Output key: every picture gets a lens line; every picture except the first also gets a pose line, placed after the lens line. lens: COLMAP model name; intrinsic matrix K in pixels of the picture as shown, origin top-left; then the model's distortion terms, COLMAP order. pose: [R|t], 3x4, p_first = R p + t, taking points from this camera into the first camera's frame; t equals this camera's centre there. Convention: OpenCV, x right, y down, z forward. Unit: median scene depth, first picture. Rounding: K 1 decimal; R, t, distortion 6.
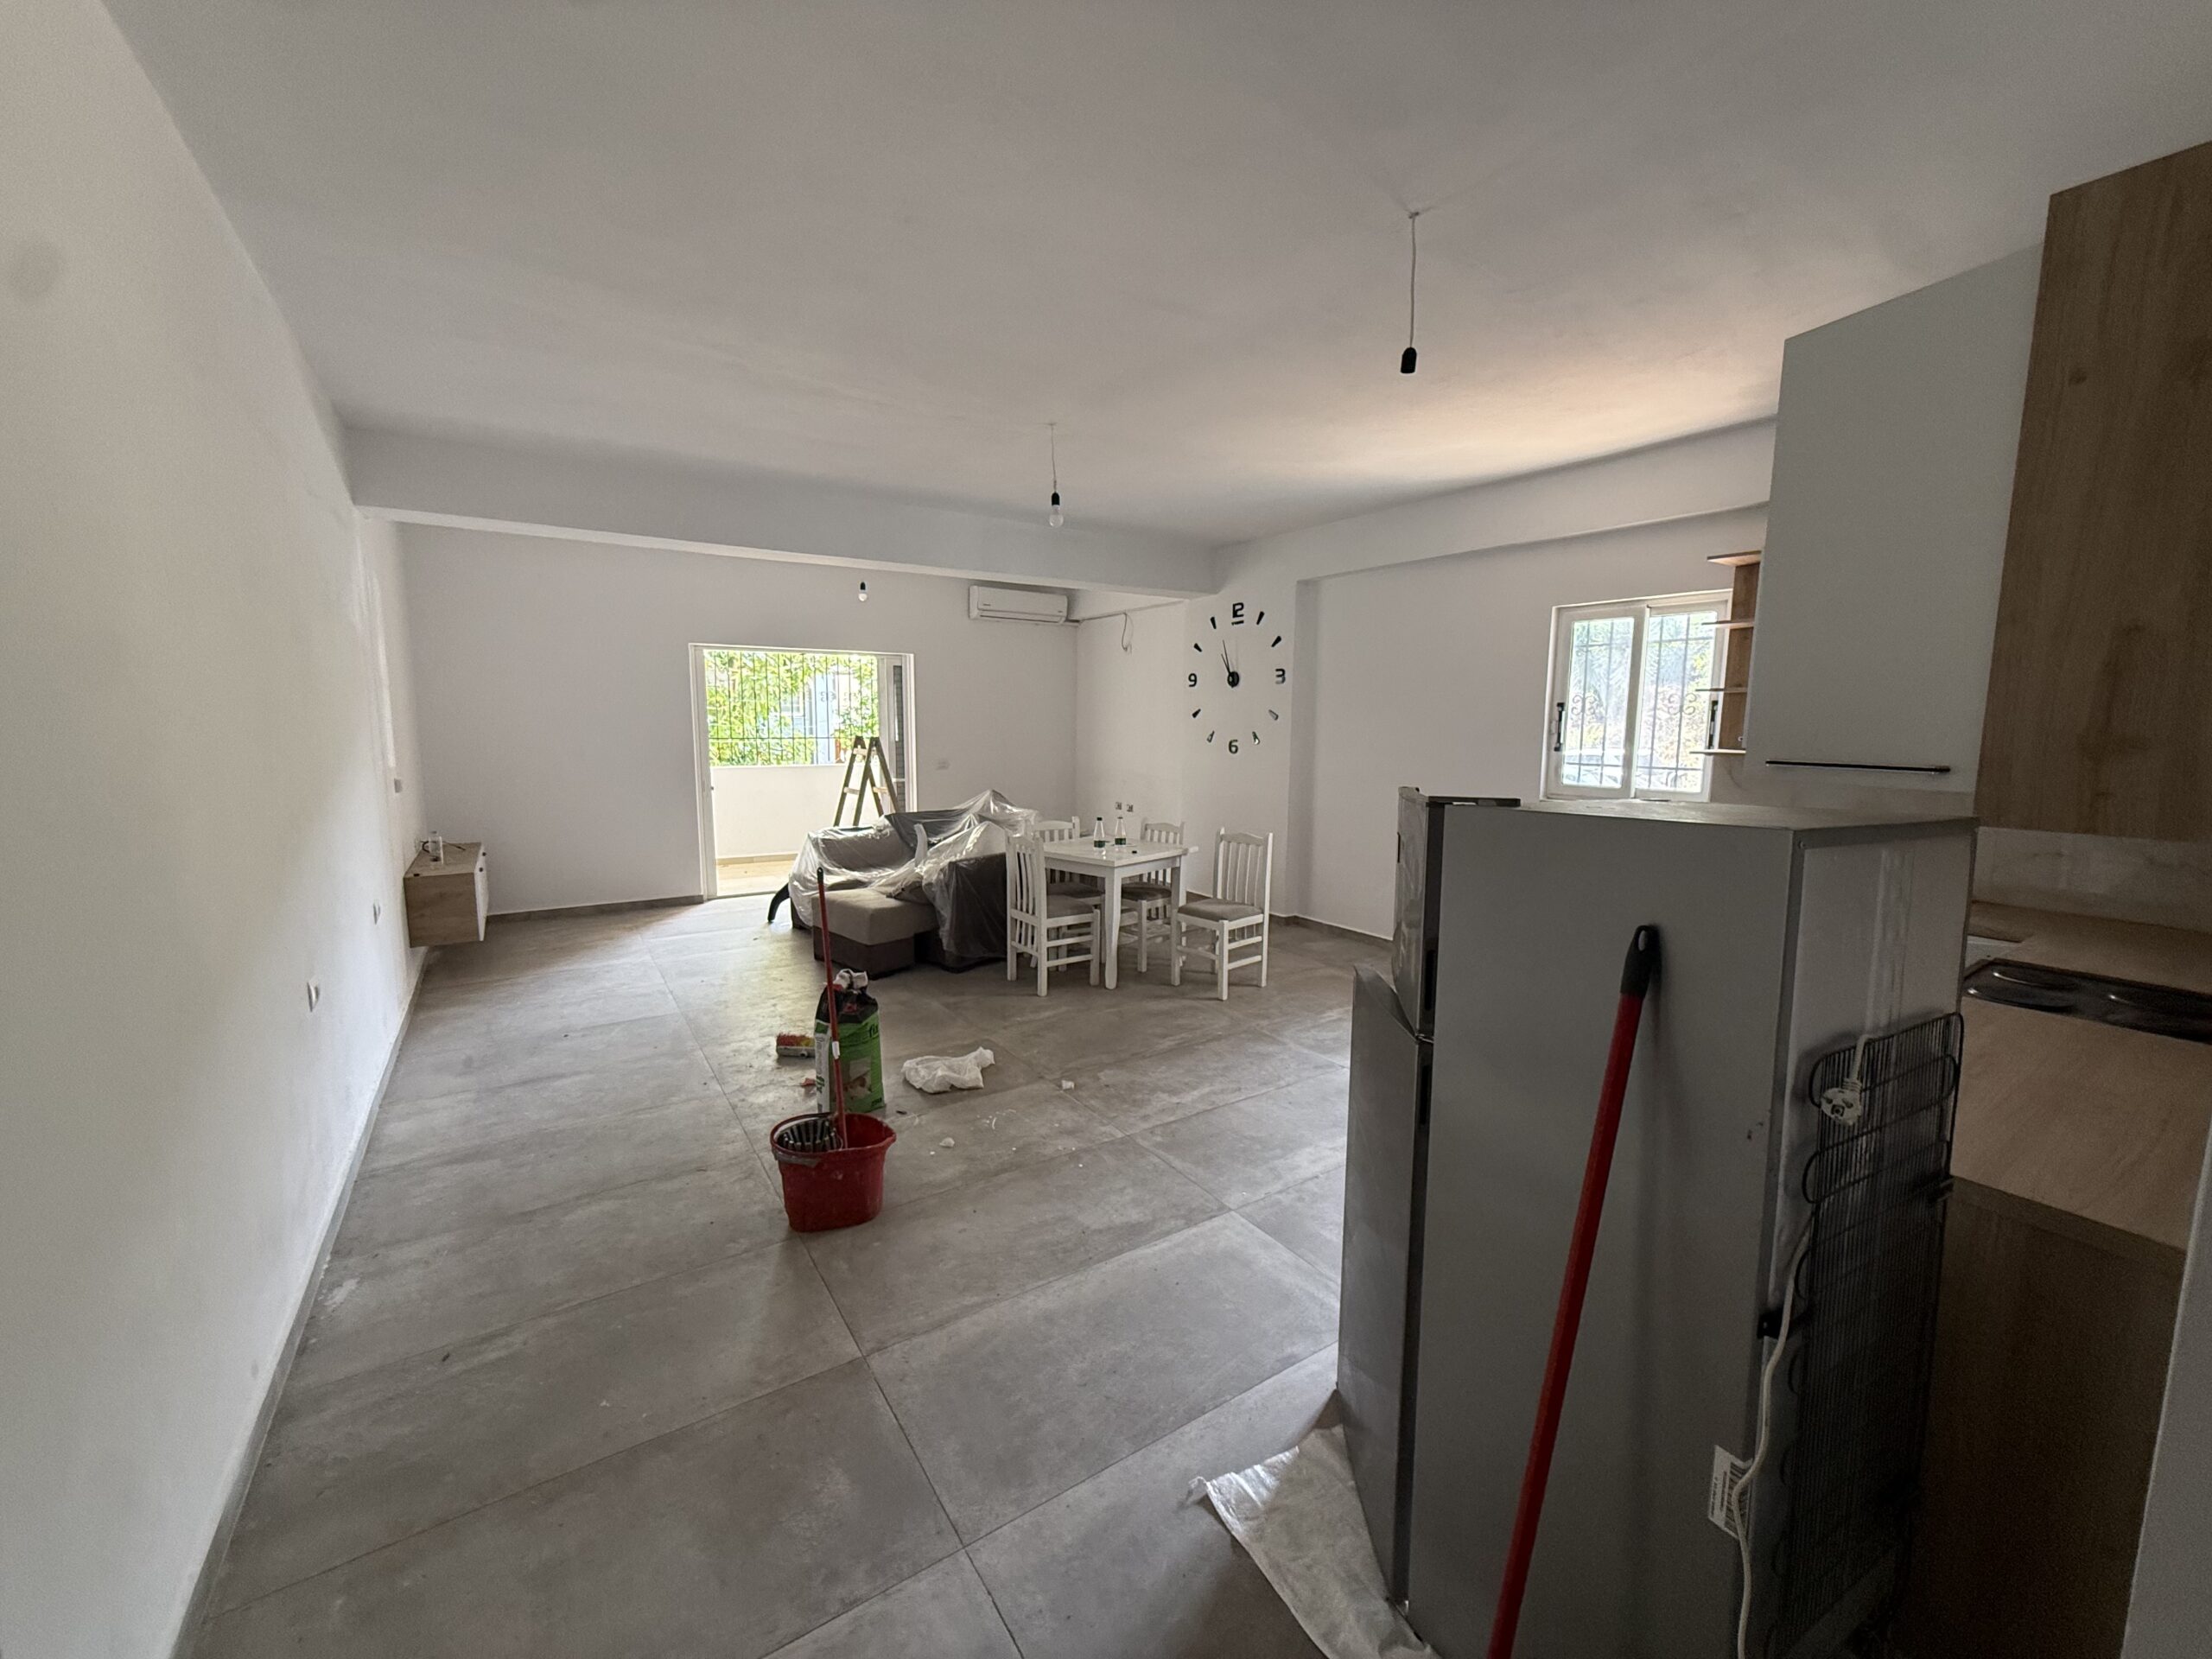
lens RADIAL K [[887.9, 0, 1106.5], [0, 887.9, 826.5], [0, 0, 1]] dist [-0.000329, 0.000590]
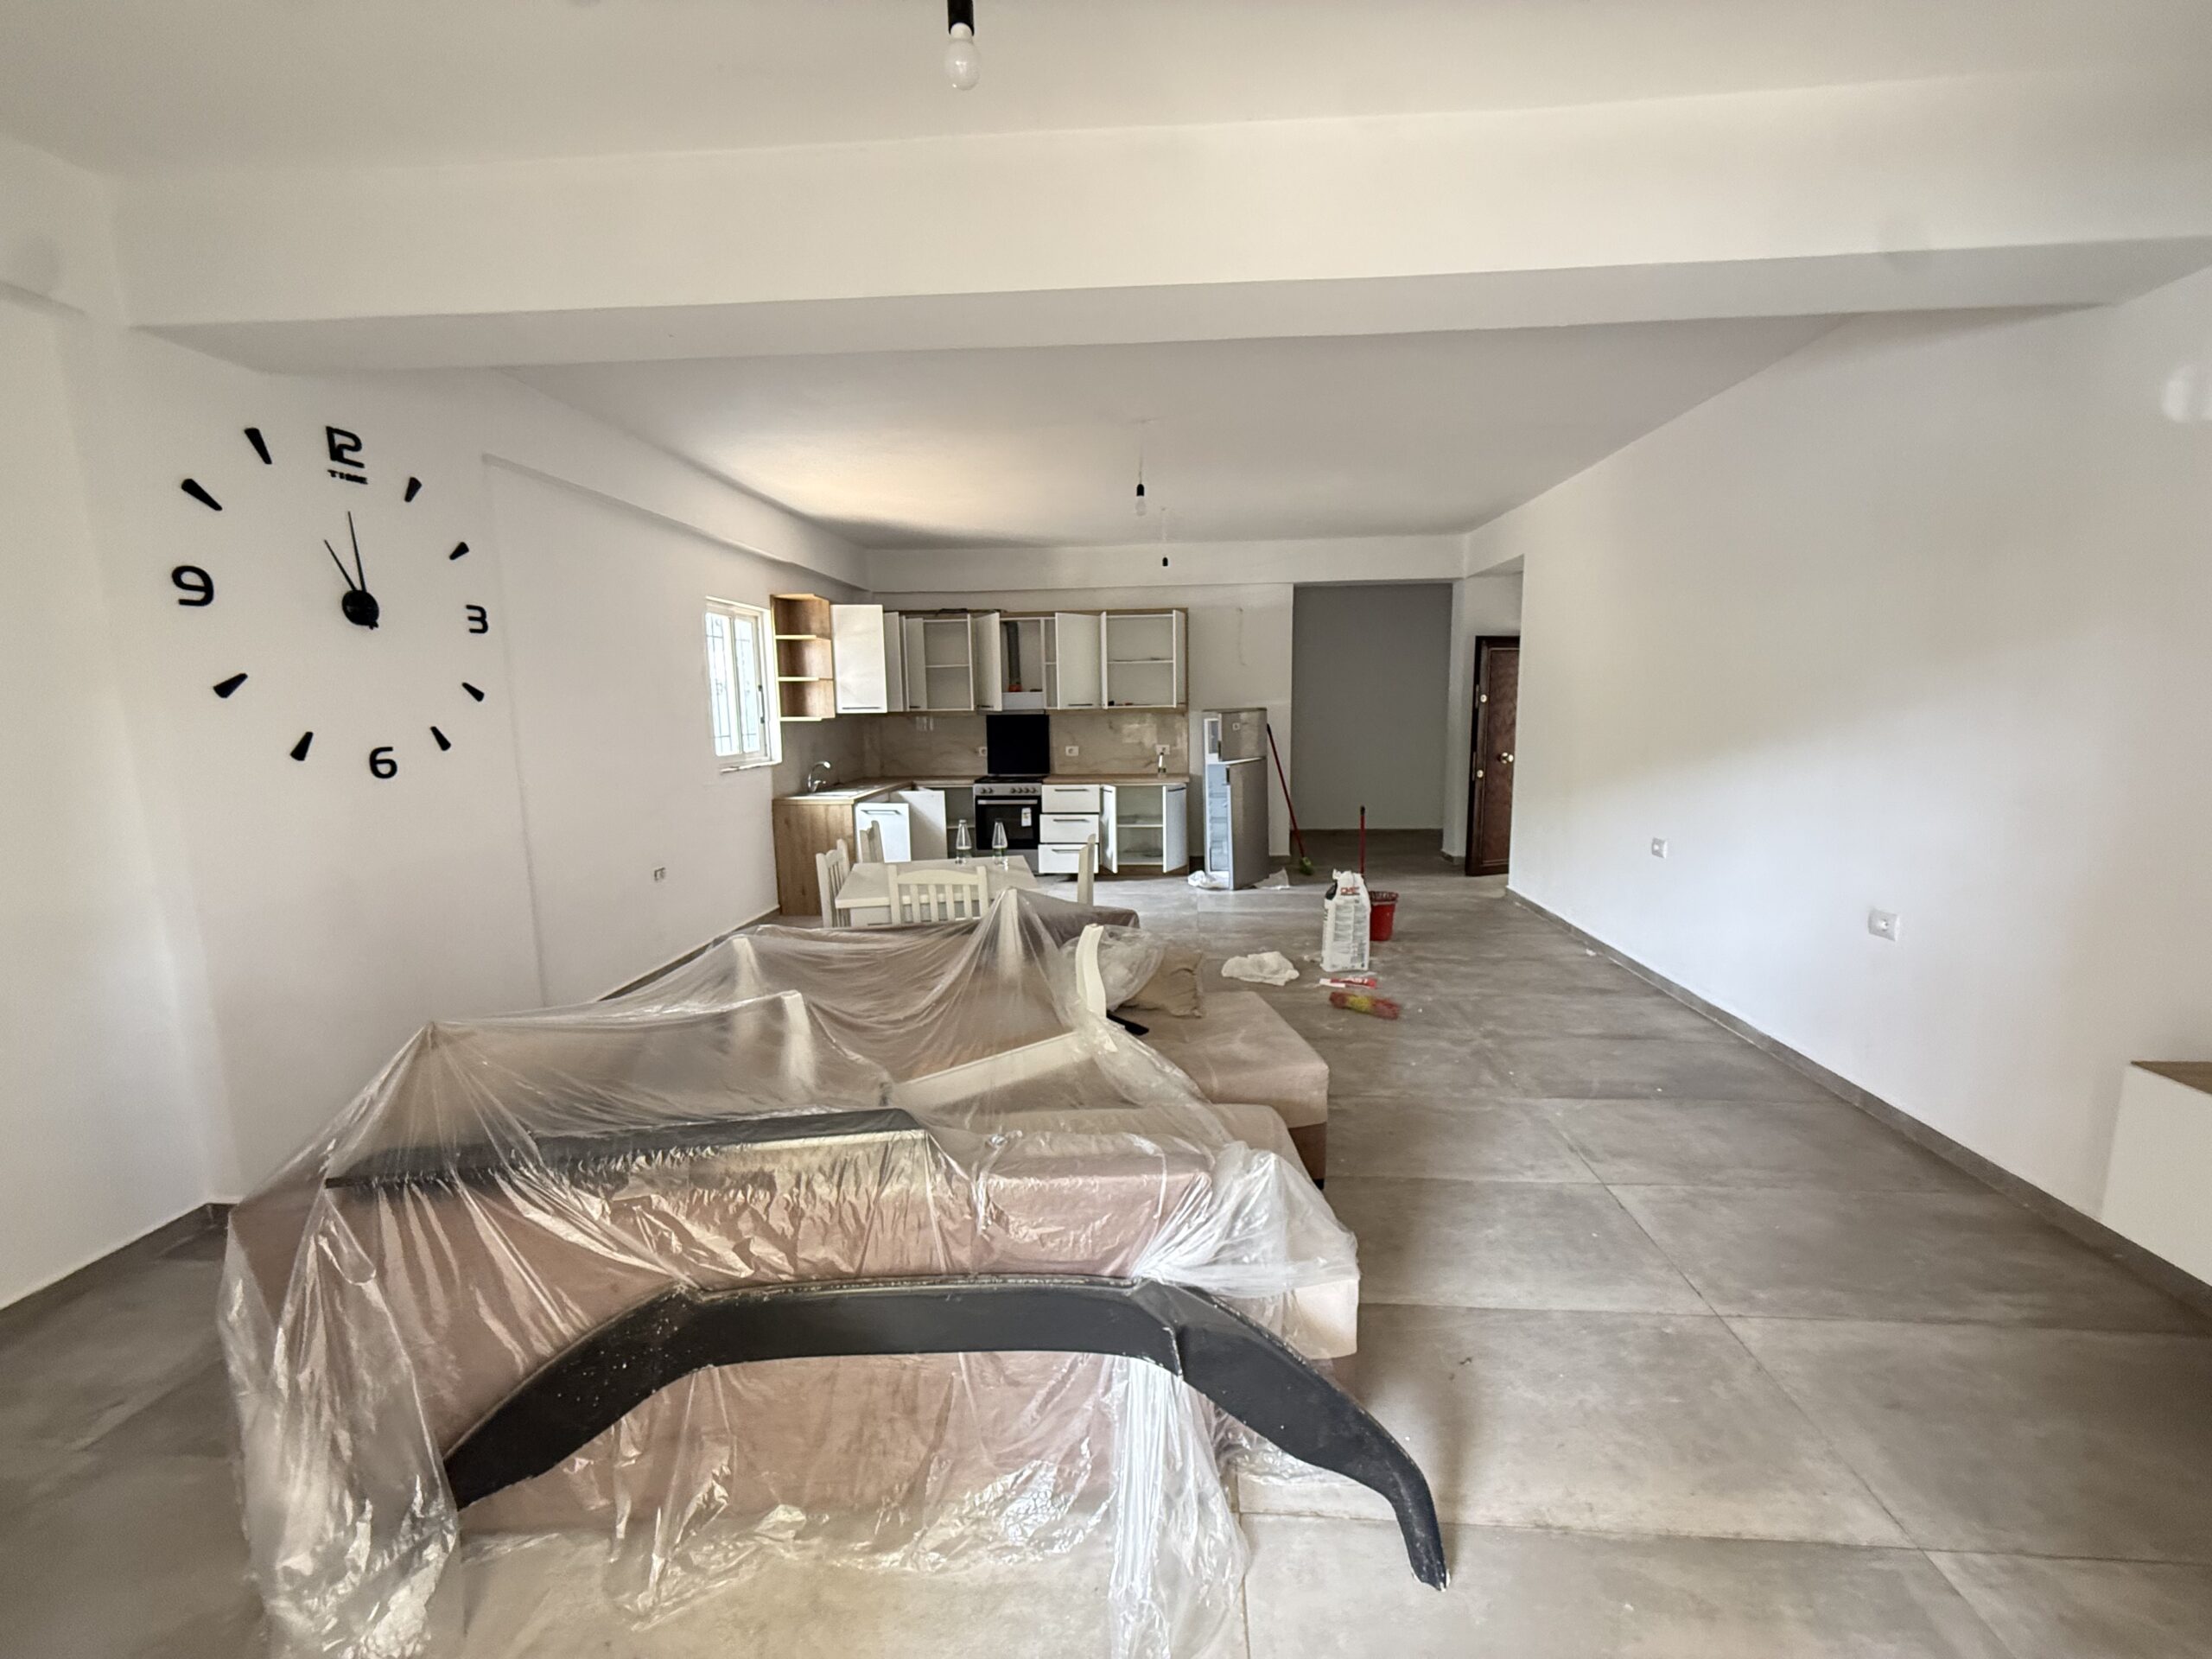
lens RADIAL K [[887.9, 0, 1113.3], [0, 887.9, 834.0], [0, 0, 1]] dist [-0.000329, 0.000590]
pose [[-0.786256, -0.092018, 0.611011, -0.427754], [0.076522, 0.966736, 0.244060, -0.139429], [-0.613144, 0.238650, -0.753061, 1.146385]]
